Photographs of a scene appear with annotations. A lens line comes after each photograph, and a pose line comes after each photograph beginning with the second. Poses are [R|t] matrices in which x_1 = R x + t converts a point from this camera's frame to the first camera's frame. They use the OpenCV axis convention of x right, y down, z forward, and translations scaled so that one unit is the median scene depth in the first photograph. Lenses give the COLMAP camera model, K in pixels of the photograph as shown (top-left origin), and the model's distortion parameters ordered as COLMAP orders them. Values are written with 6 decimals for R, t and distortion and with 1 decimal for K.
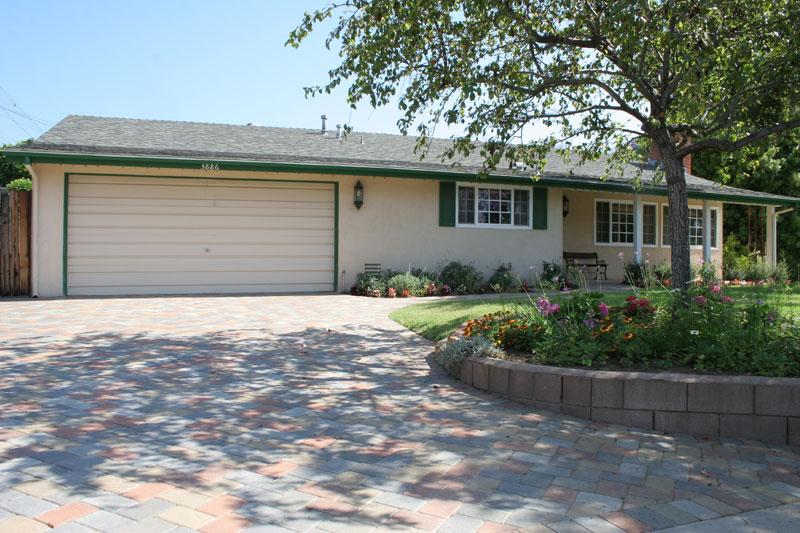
lens RADIAL K [[661.8, 0, 420.9], [0, 661.8, 267.6], [0, 0, 1]] dist [-0.100819, 0.006737]
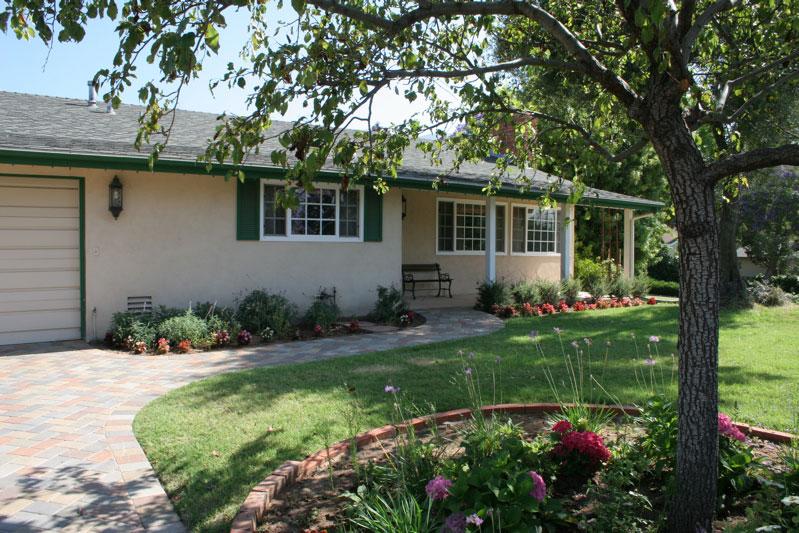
lens RADIAL K [[655.3, 0, 398.5], [0, 655.3, 288.4], [0, 0, 1]] dist [-0.187119, 0.227901]
pose [[0.971992, -0.013365, 0.234632, 0.034444], [-0.001135, 0.998103, 0.061552, -0.056491], [-0.235010, -0.060094, 0.970134, 0.285906]]
